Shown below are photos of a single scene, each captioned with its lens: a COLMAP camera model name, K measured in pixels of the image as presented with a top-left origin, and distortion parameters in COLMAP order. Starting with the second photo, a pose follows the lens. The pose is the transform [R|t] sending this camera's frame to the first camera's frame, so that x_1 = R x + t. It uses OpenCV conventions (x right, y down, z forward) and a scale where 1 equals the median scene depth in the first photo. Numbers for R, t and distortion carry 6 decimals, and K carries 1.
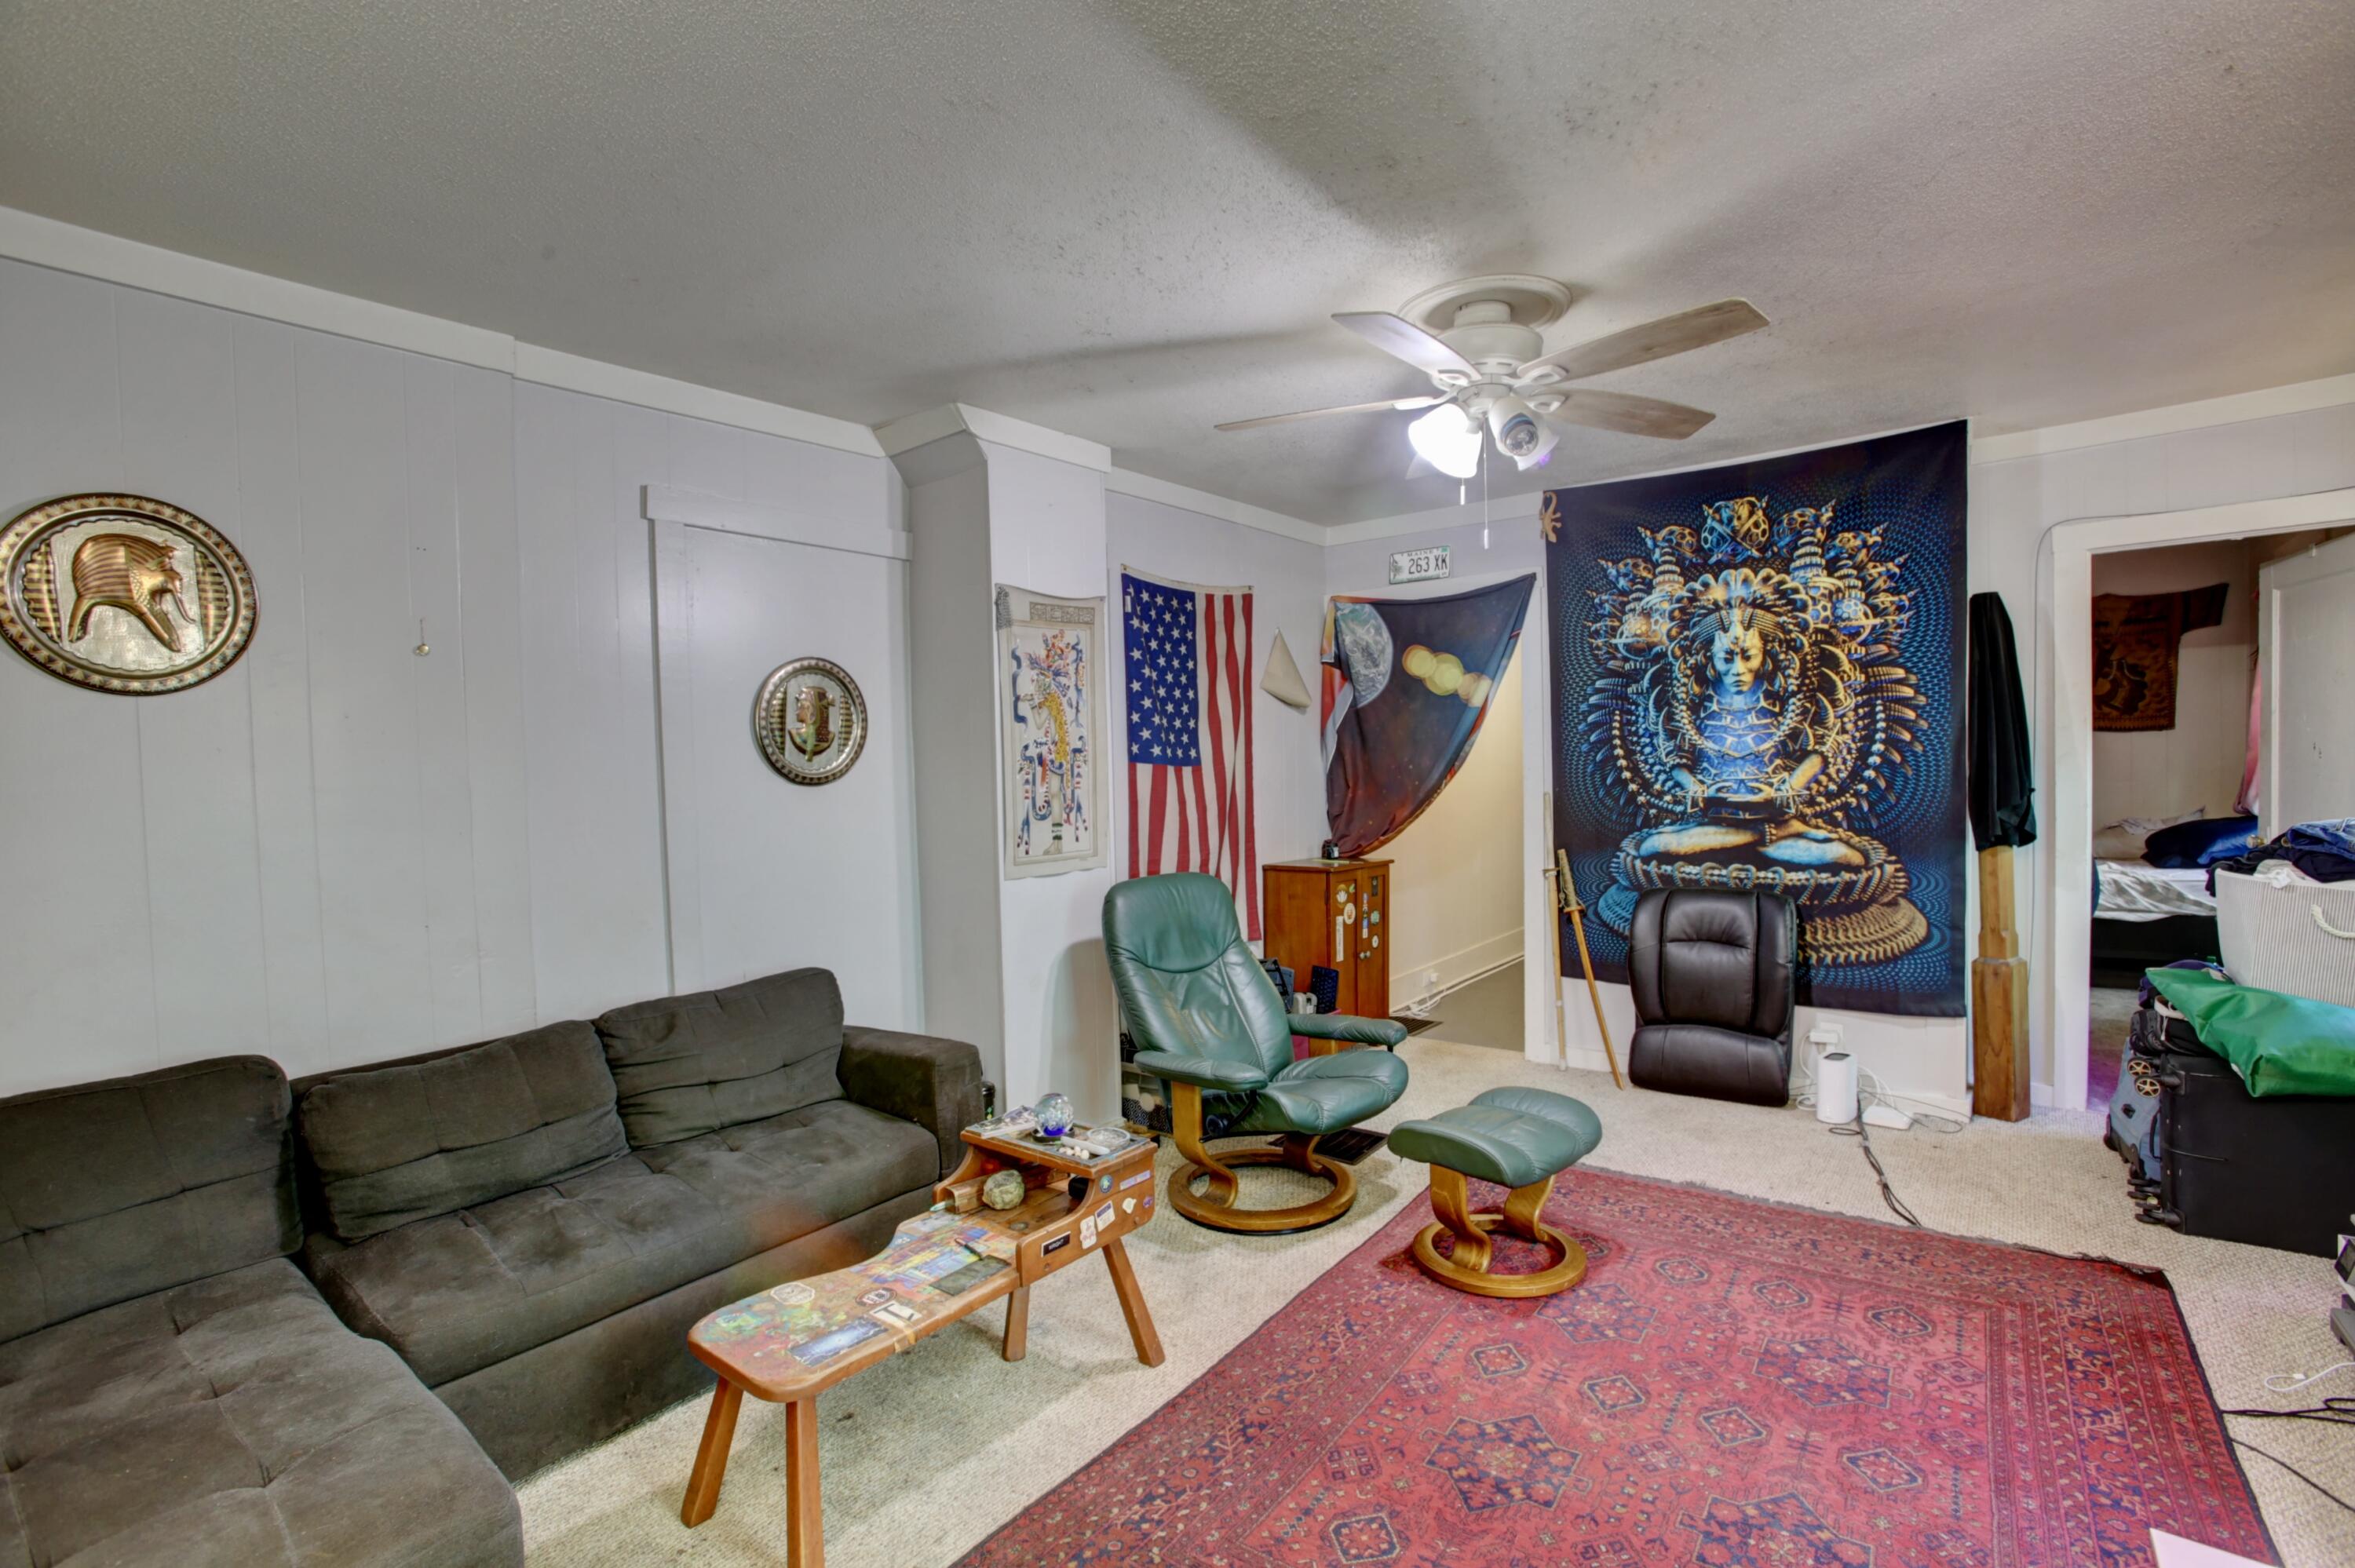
lens RADIAL K [[1087.0, 0, 1177.5], [0, 1087.0, 784.0], [0, 0, 1]] dist [-0.083498, 0.045150]
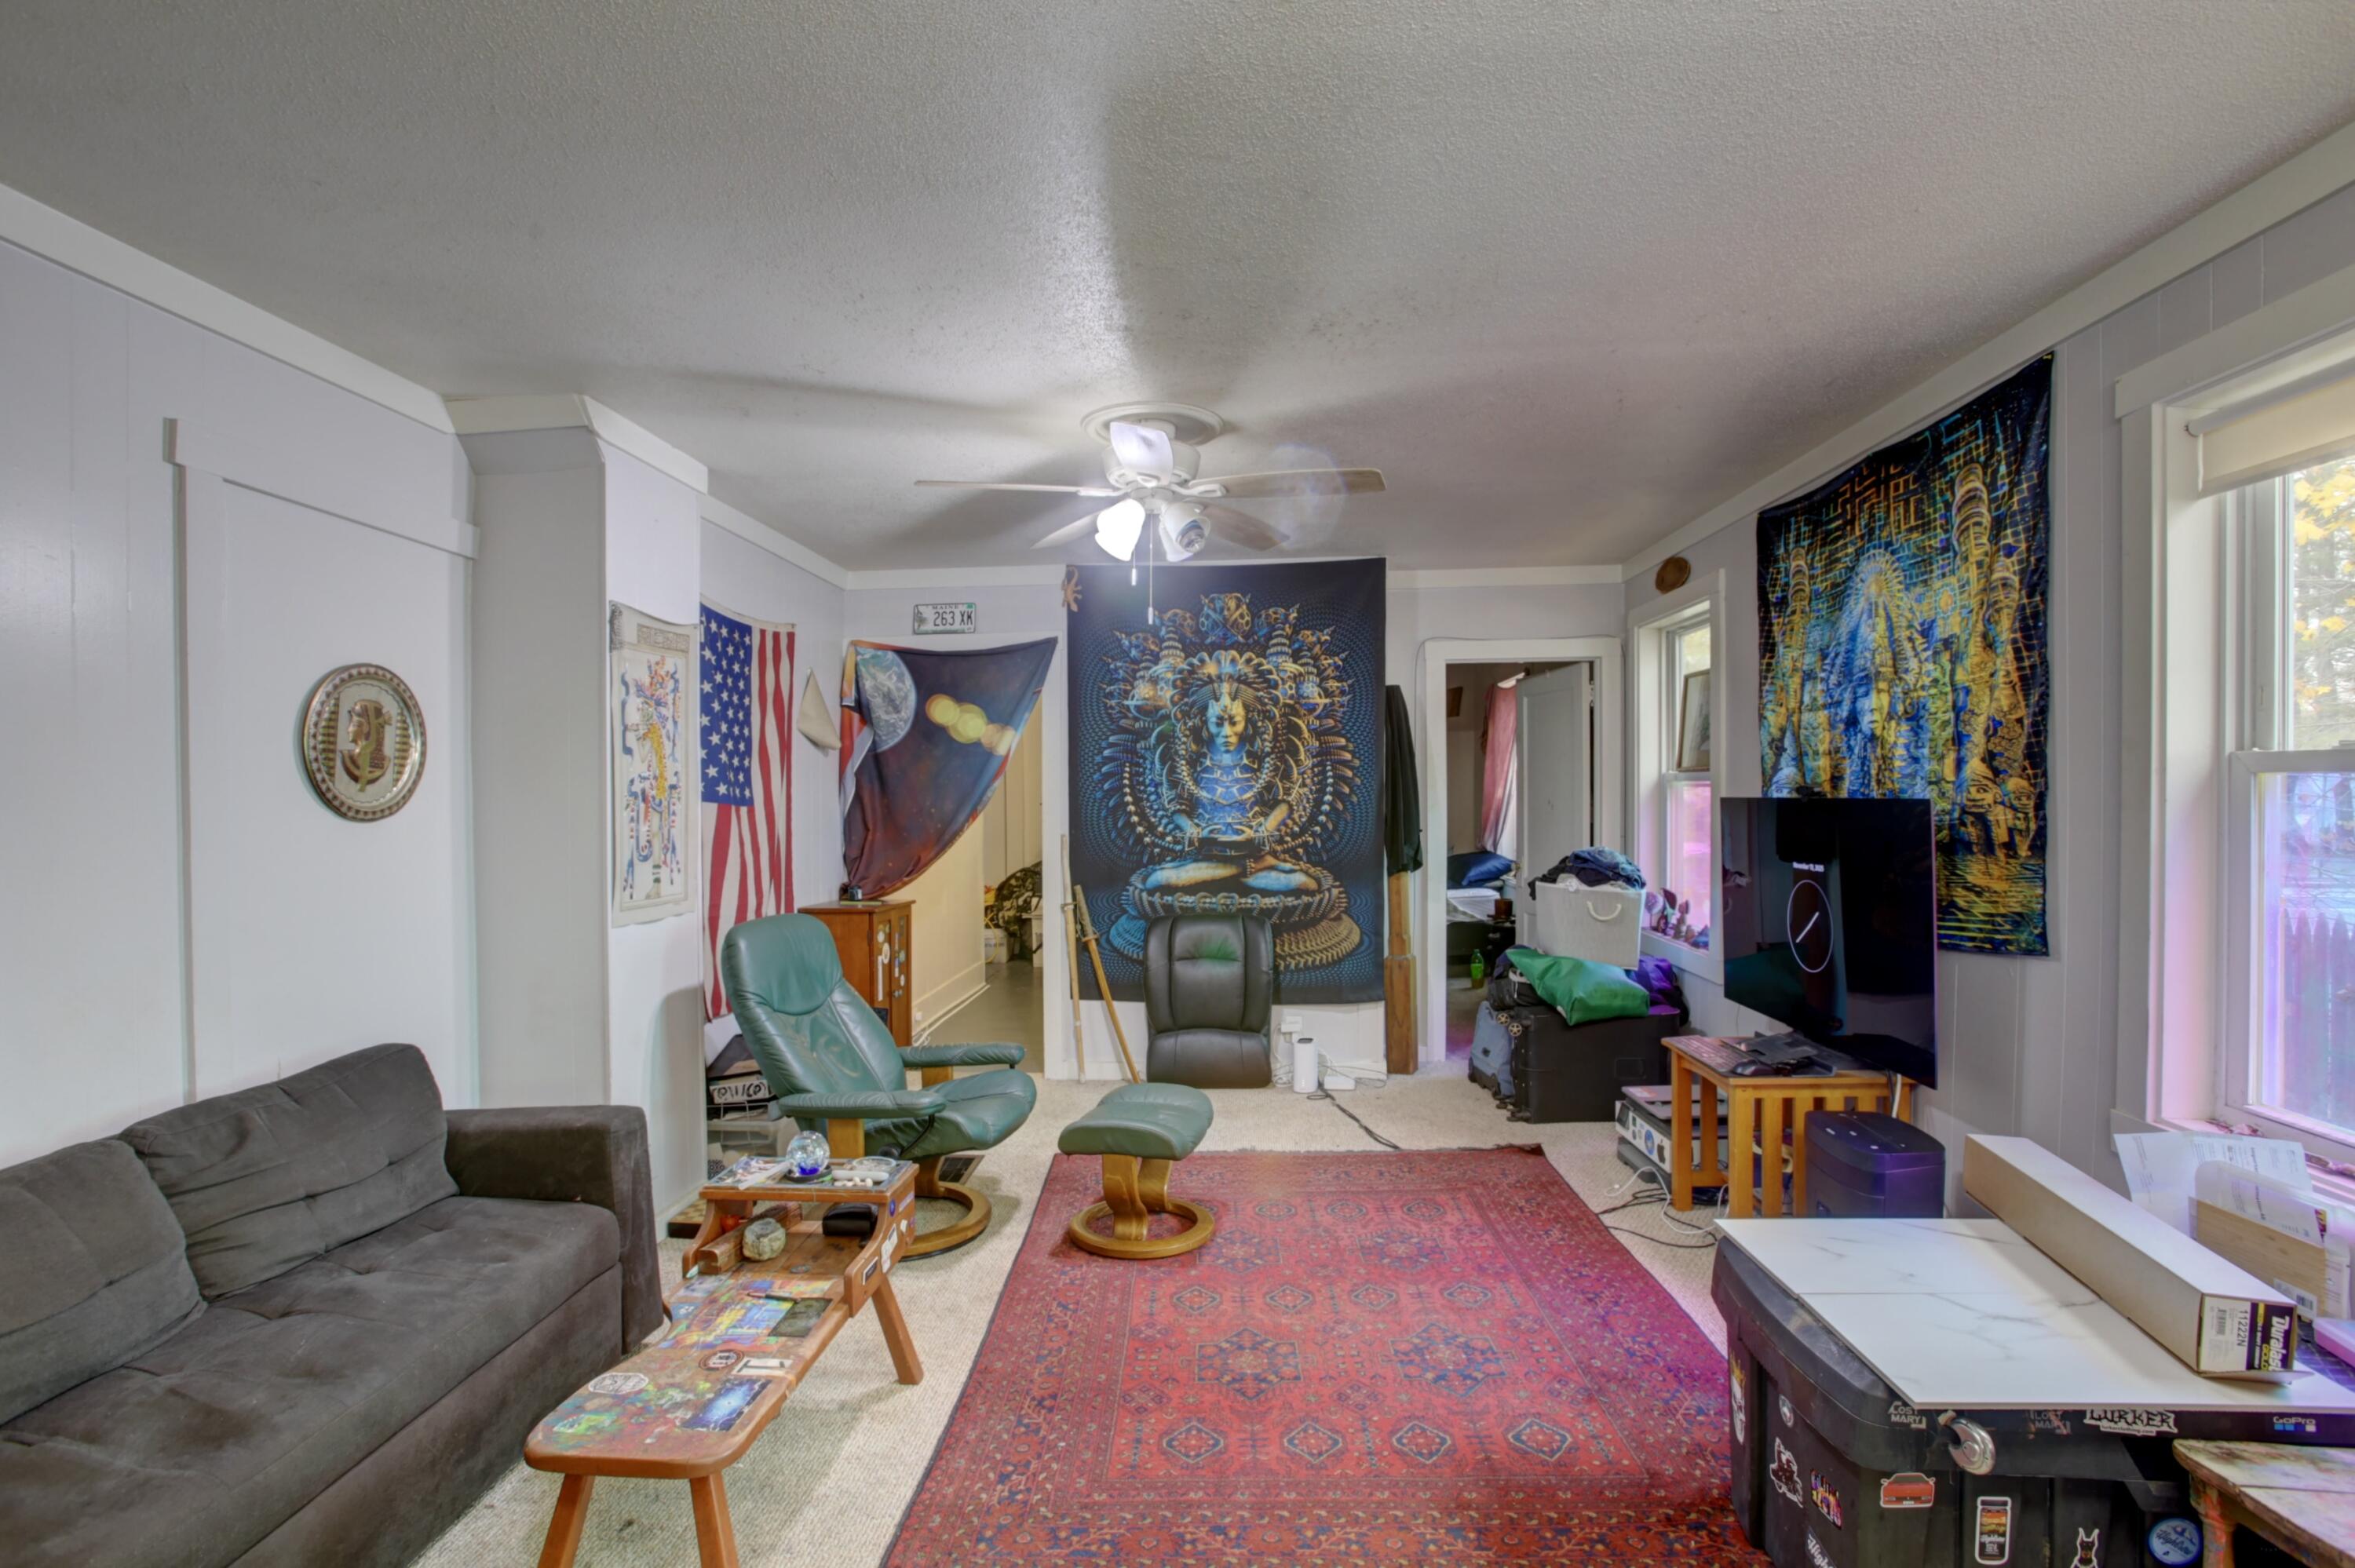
lens RADIAL K [[1110.3, 0, 1173.1], [0, 1110.3, 804.8], [0, 0, 1]] dist [-0.085848, 0.048320]
pose [[0.825141, 0.014365, 0.564744, -0.265071], [0.000578, 0.999655, -0.026271, 0.009342], [-0.564926, 0.022004, 0.824848, -0.012187]]
